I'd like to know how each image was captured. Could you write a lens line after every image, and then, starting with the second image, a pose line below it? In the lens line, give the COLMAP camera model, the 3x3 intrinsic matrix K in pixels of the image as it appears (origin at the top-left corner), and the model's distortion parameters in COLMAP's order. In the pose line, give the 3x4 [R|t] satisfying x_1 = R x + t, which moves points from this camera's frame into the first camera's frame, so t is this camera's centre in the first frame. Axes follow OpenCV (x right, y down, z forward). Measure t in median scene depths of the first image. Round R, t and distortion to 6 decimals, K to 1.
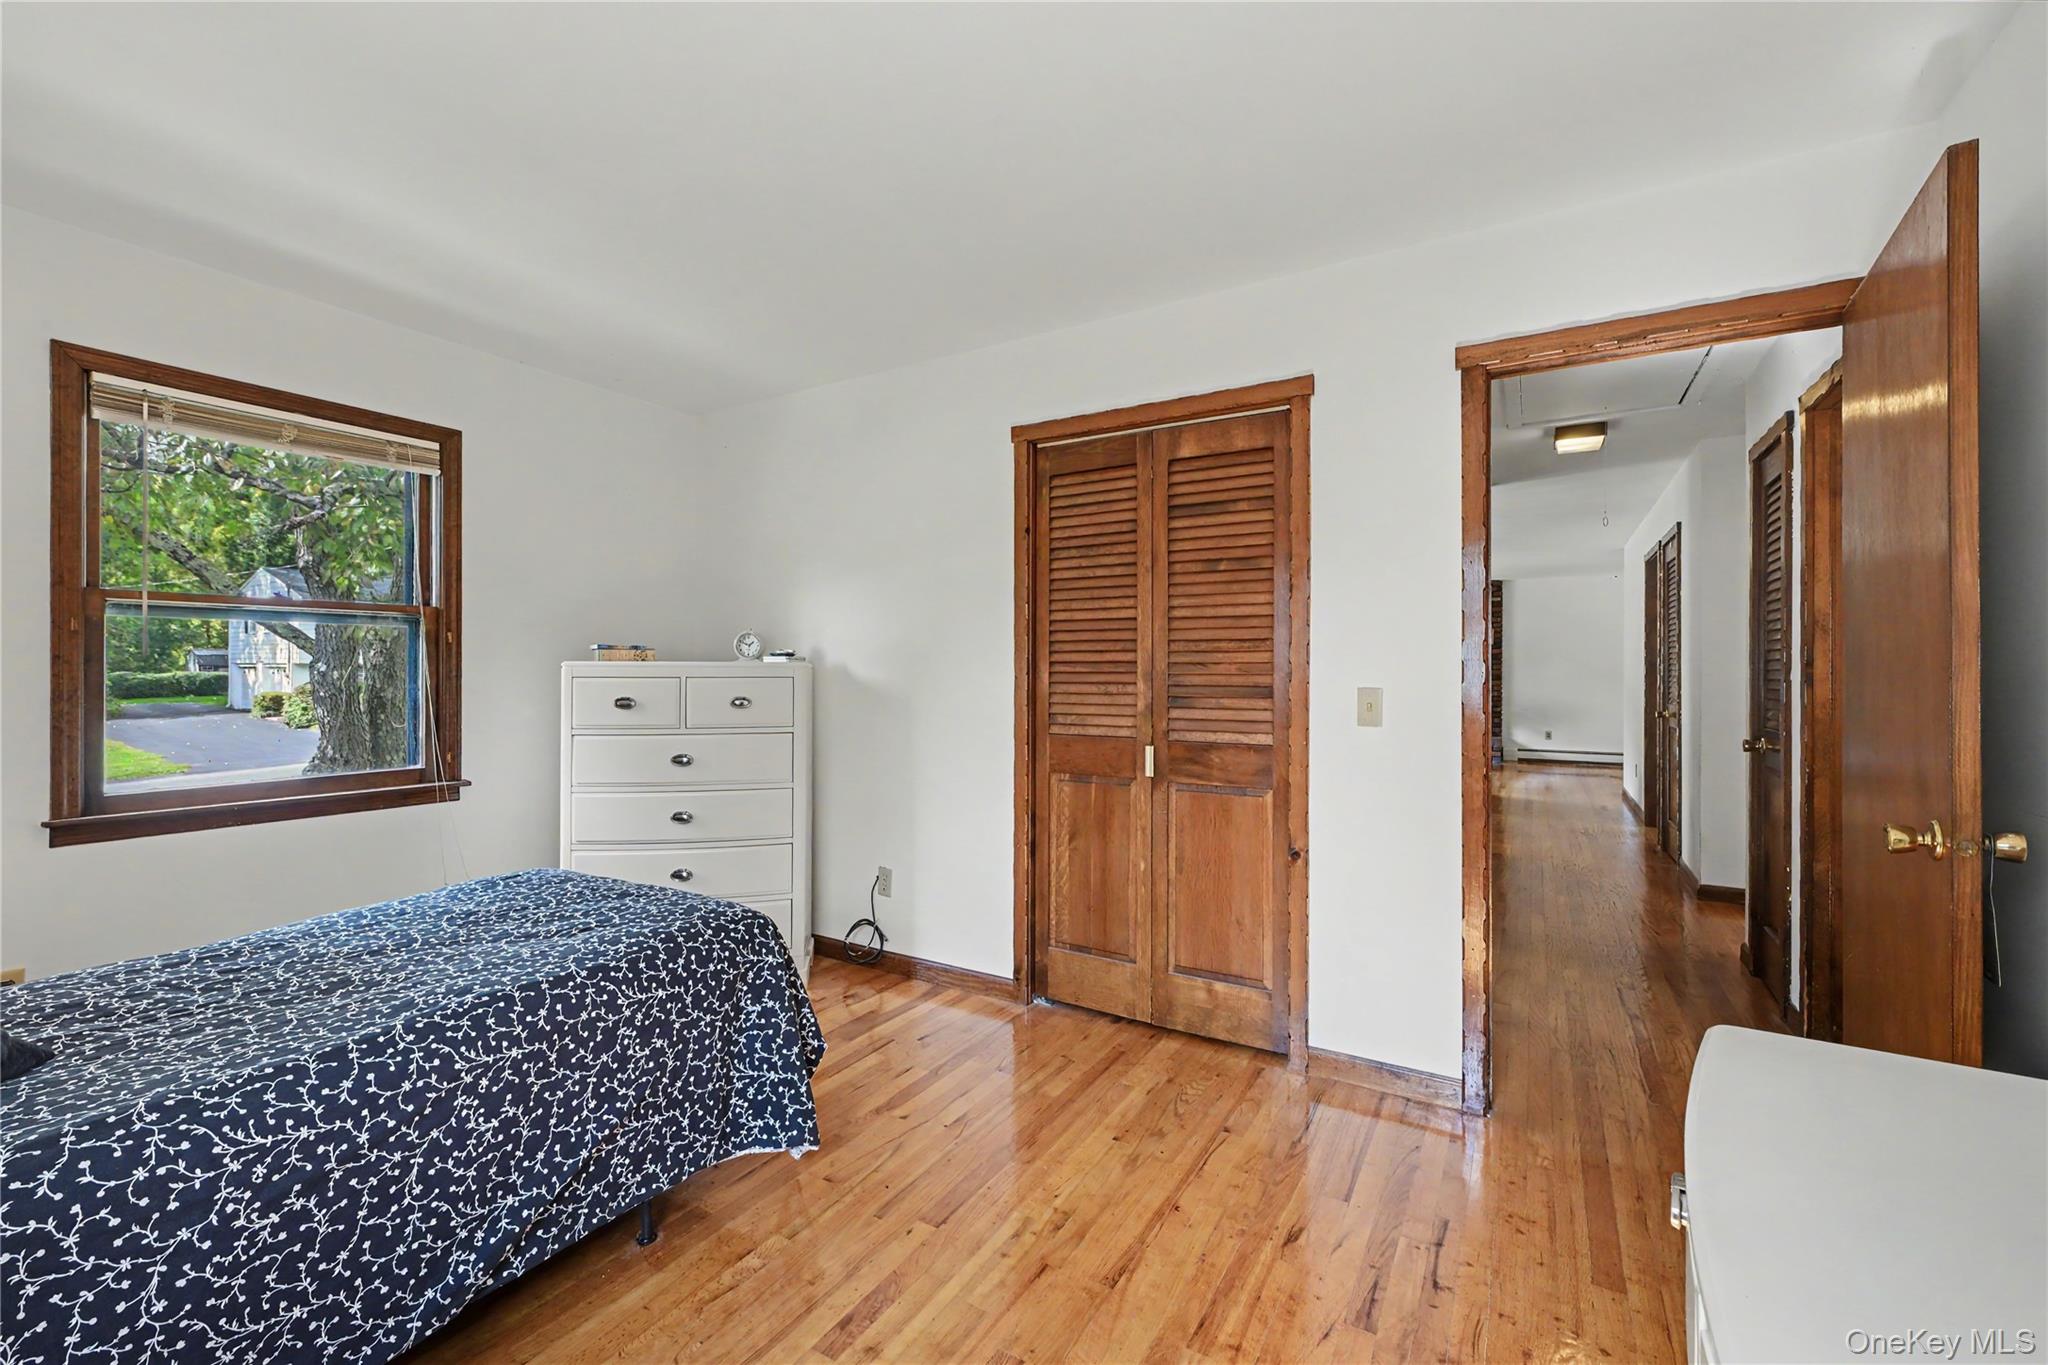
lens RADIAL K [[852.1, 0, 1020.8], [0, 852.1, 671.9], [0, 0, 1]] dist [0.002636, 0.000010]
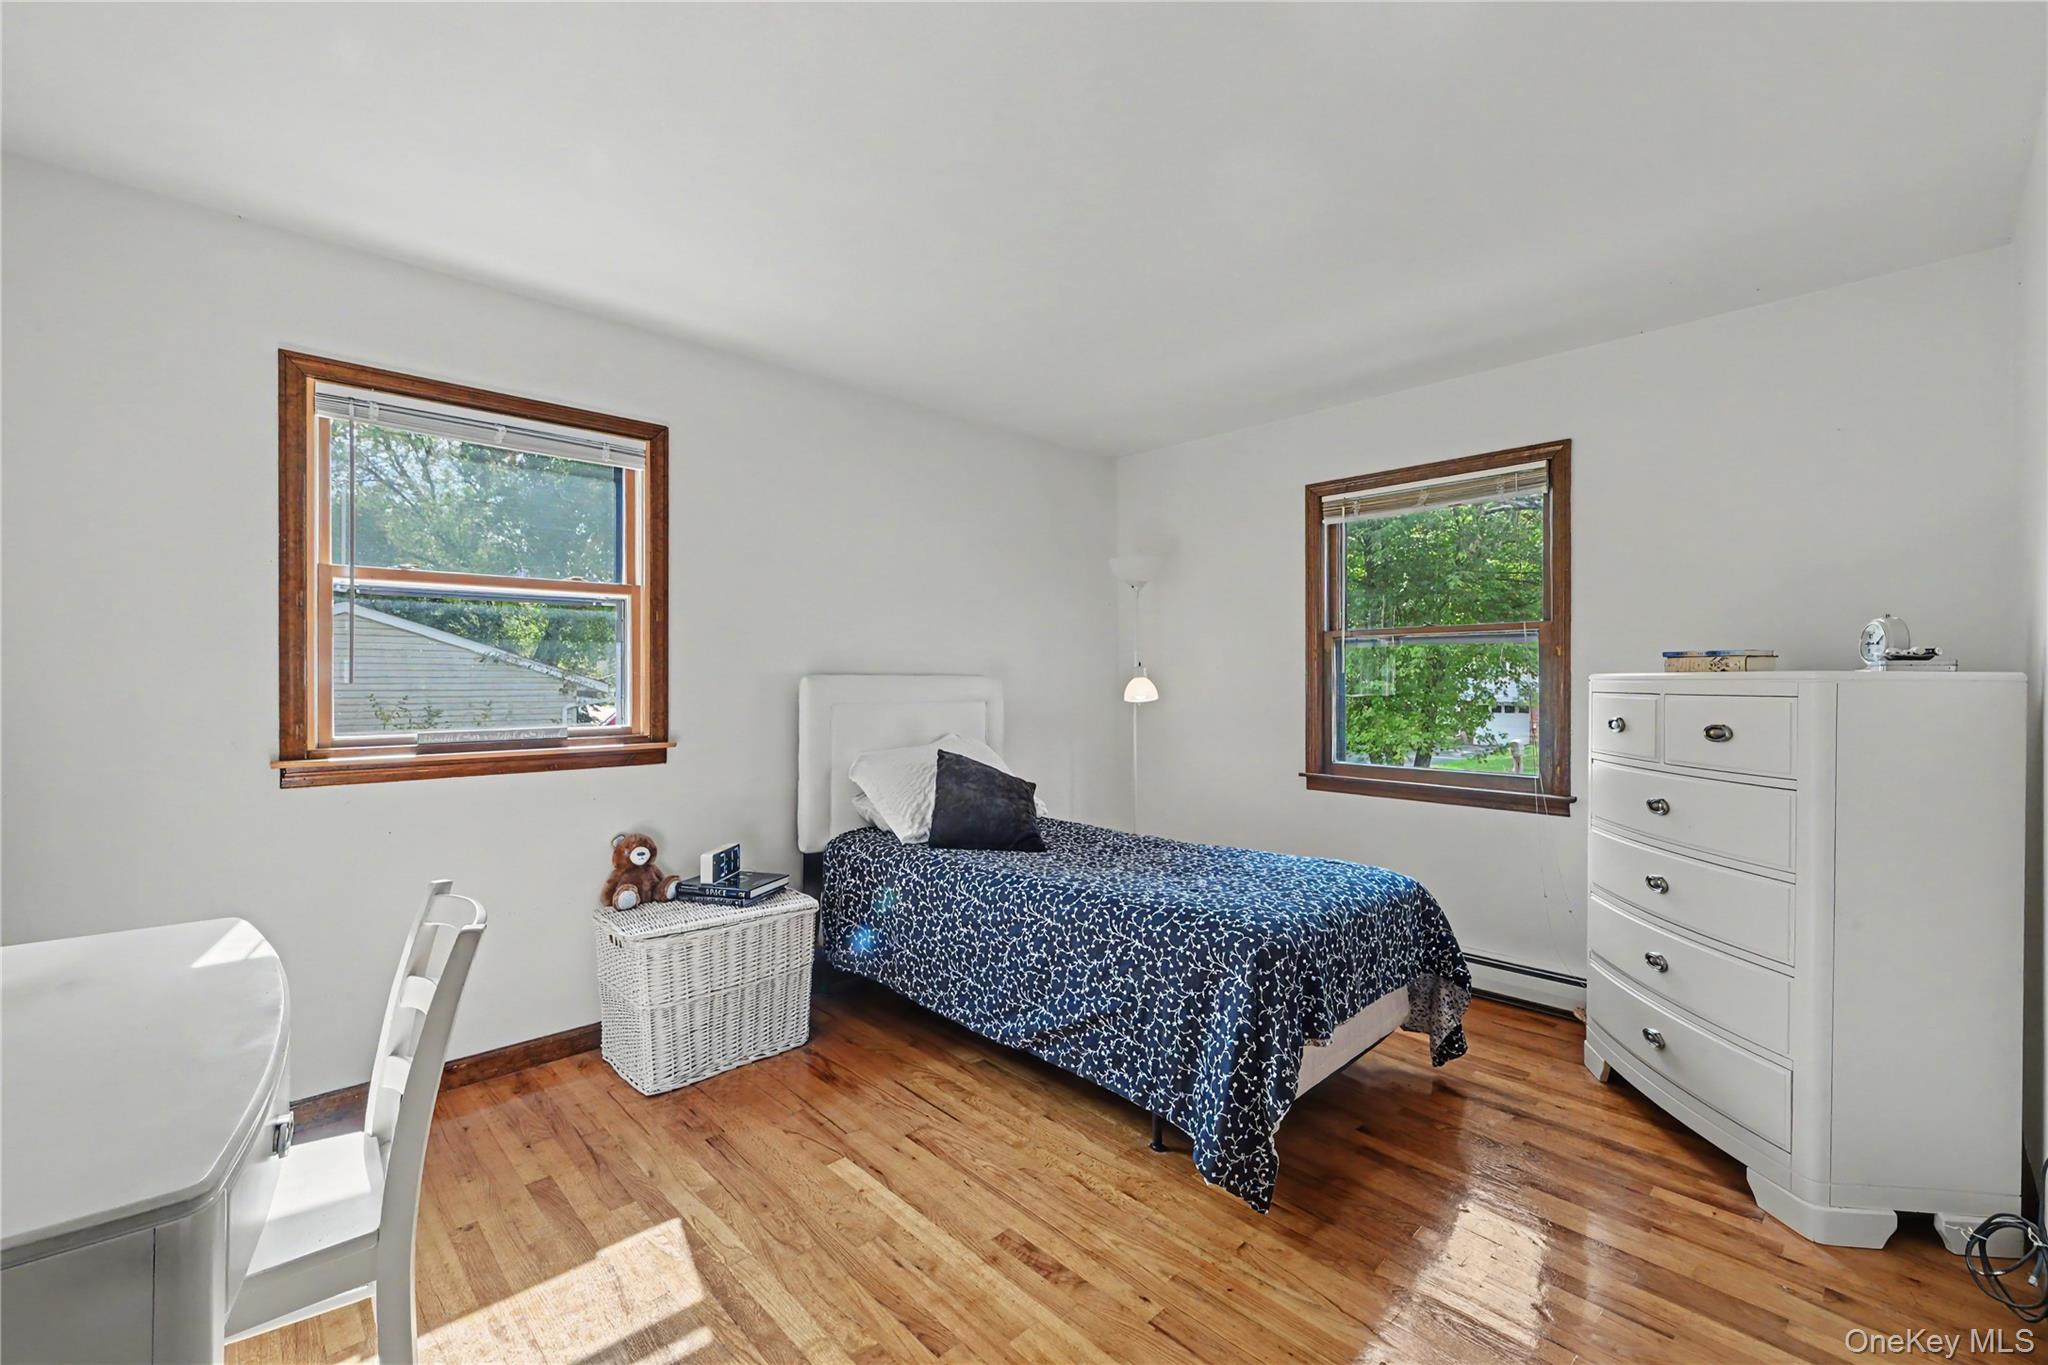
lens RADIAL K [[852.1, 0, 1006.2], [0, 852.1, 686.0], [0, 0, 1]] dist [0.002636, 0.000010]
pose [[-0.269900, 0.005037, -0.962875, 0.645686], [-0.005876, 0.999959, 0.006878, -0.003312], [0.962870, 0.007515, -0.269859, 0.903925]]
